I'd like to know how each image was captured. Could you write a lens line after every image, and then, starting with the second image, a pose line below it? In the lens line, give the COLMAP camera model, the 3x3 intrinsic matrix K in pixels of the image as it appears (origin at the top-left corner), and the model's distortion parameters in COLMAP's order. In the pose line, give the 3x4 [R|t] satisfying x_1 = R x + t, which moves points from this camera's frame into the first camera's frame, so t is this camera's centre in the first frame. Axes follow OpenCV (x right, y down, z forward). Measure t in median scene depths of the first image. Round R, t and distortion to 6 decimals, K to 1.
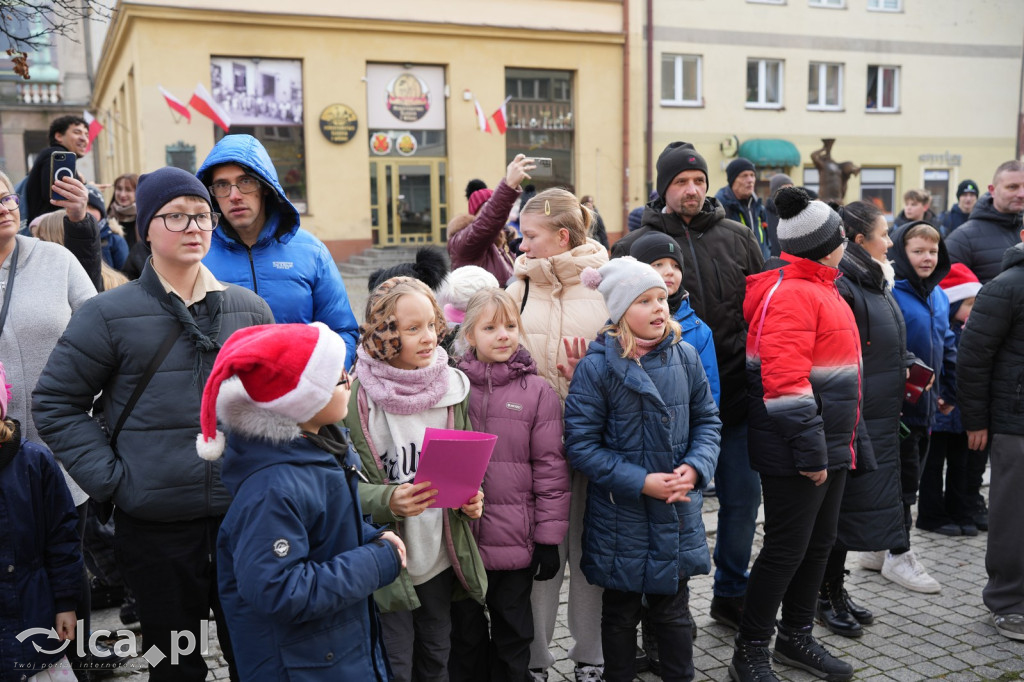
lens RADIAL K [[1018.9, 0, 505.6], [0, 1018.9, 341.3], [0, 0, 1]] dist [-0.085756, 0.210461]
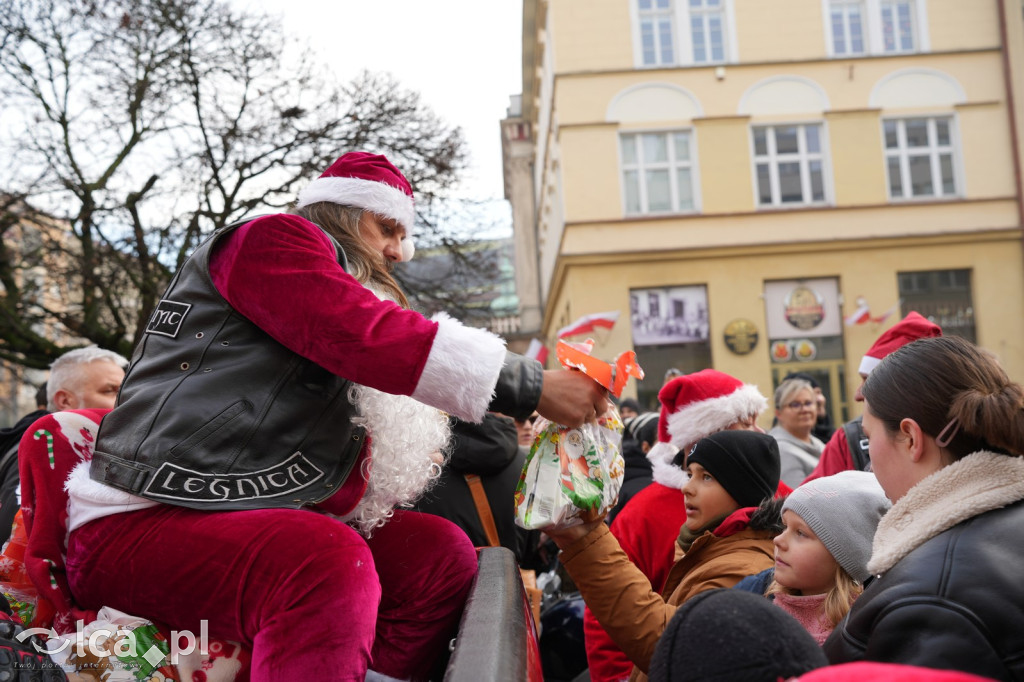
lens RADIAL K [[1023.2, 0, 512.6], [0, 1023.2, 328.5], [0, 0, 1]] dist [-0.067690, 0.187832]
pose [[0.911726, -0.075741, -0.403757, 0.060344], [-0.009629, 0.978646, -0.205329, 0.011045], [0.410686, 0.191091, 0.891527, -0.112531]]
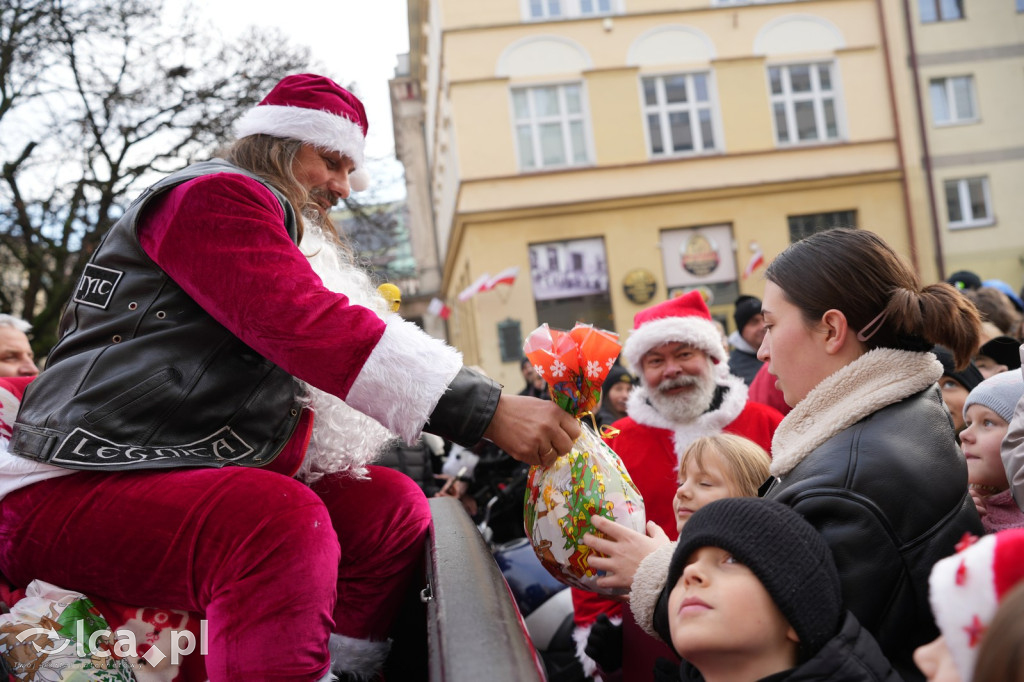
lens RADIAL K [[1023.2, 0, 512.6], [0, 1023.2, 328.5], [0, 0, 1]] dist [-0.067690, 0.187832]
pose [[0.942499, -0.109665, -0.315704, 0.056198], [0.059541, 0.984617, -0.164272, 0.011601], [0.328862, 0.136029, 0.934530, -0.110672]]
